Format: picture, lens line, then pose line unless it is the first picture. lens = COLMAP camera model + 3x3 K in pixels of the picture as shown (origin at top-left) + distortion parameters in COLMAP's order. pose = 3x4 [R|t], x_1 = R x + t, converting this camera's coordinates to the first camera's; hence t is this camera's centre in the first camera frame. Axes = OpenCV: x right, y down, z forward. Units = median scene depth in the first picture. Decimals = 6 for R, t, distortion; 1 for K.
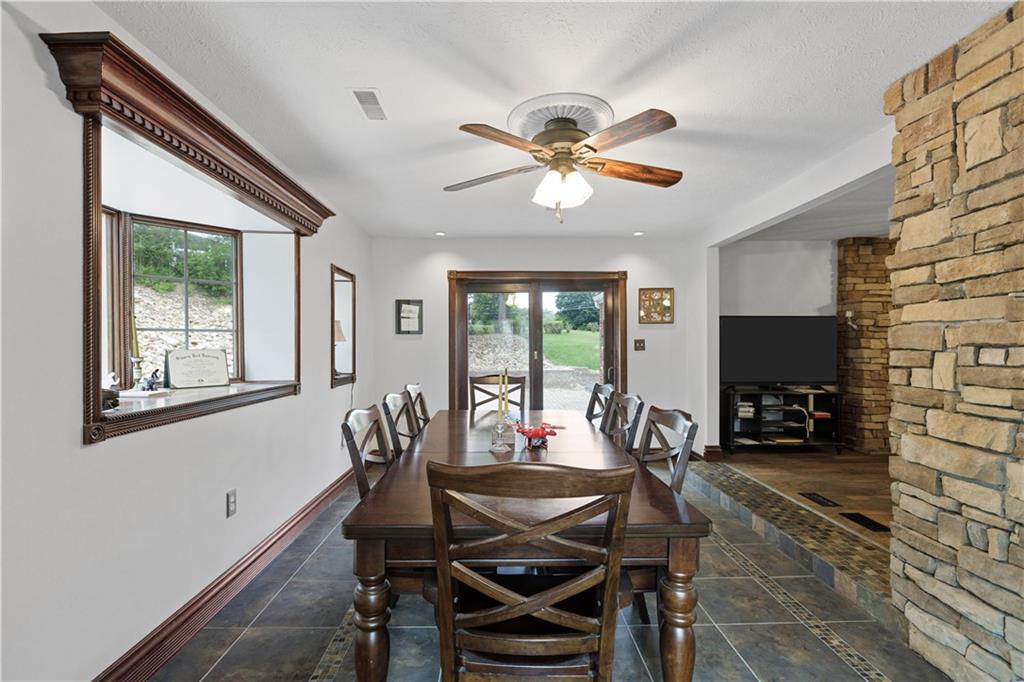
lens RADIAL K [[461.3, 0, 503.1], [0, 461.3, 346.2], [0, 0, 1]] dist [-0.001067, -0.001104]
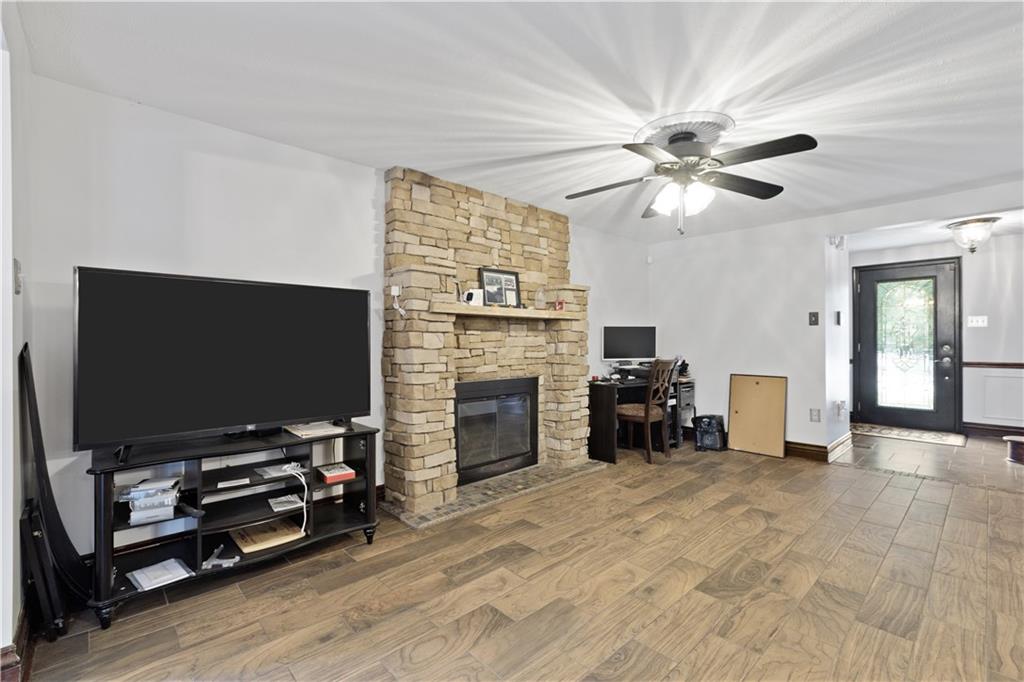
lens RADIAL K [[461.3, 0, 515.2], [0, 461.3, 337.8], [0, 0, 1]] dist [-0.001067, -0.001104]
pose [[0.732760, 0.005573, 0.680464, 0.462353], [0.002744, 0.999934, -0.011144, -0.001542], [-0.680481, 0.010033, 0.732697, 0.460505]]
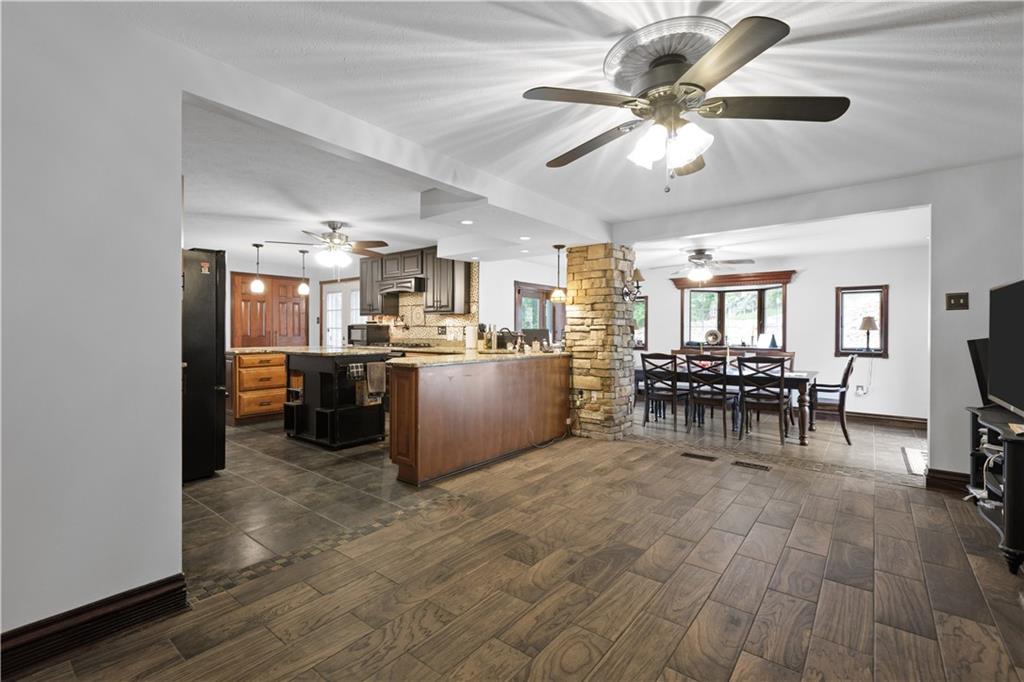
lens RADIAL K [[461.3, 0, 510.7], [0, 461.3, 330.0], [0, 0, 1]] dist [-0.001067, -0.001104]
pose [[-0.634864, -0.002147, -0.772621, 1.343342], [-0.005010, 0.999987, 0.001338, -0.006657], [0.772608, 0.004720, -0.634866, 0.861299]]
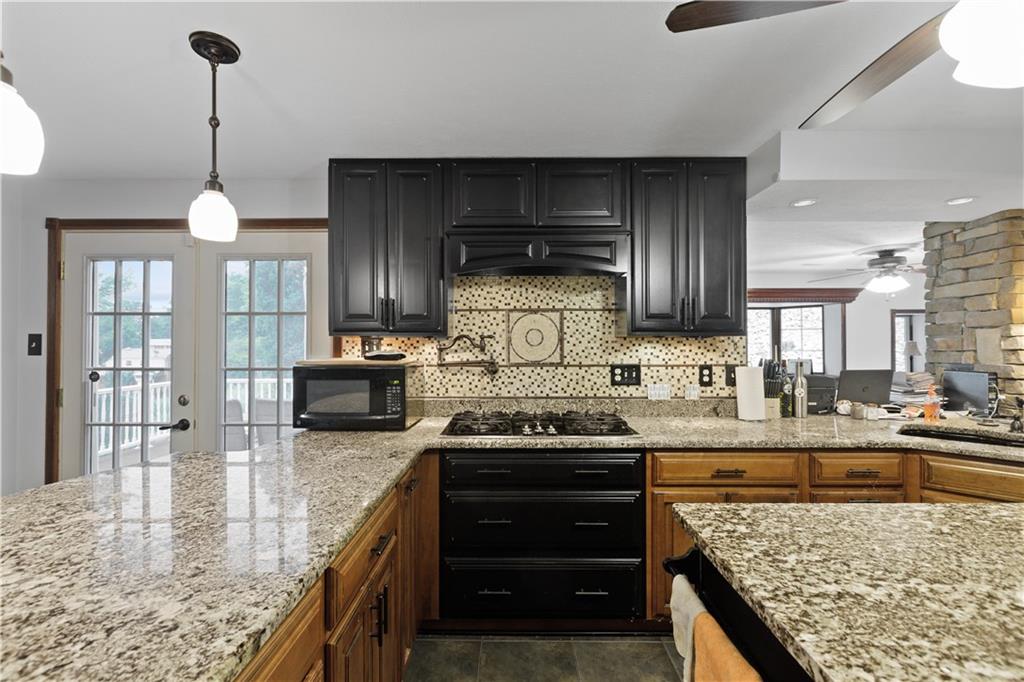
lens RADIAL K [[461.3, 0, 511.9], [0, 461.3, 339.4], [0, 0, 1]] dist [-0.001067, -0.001104]
pose [[-0.017860, -0.008881, -0.999801, 0.983483], [-0.000975, 0.999960, -0.008865, -0.039372], [0.999840, 0.000817, -0.017868, -0.247262]]
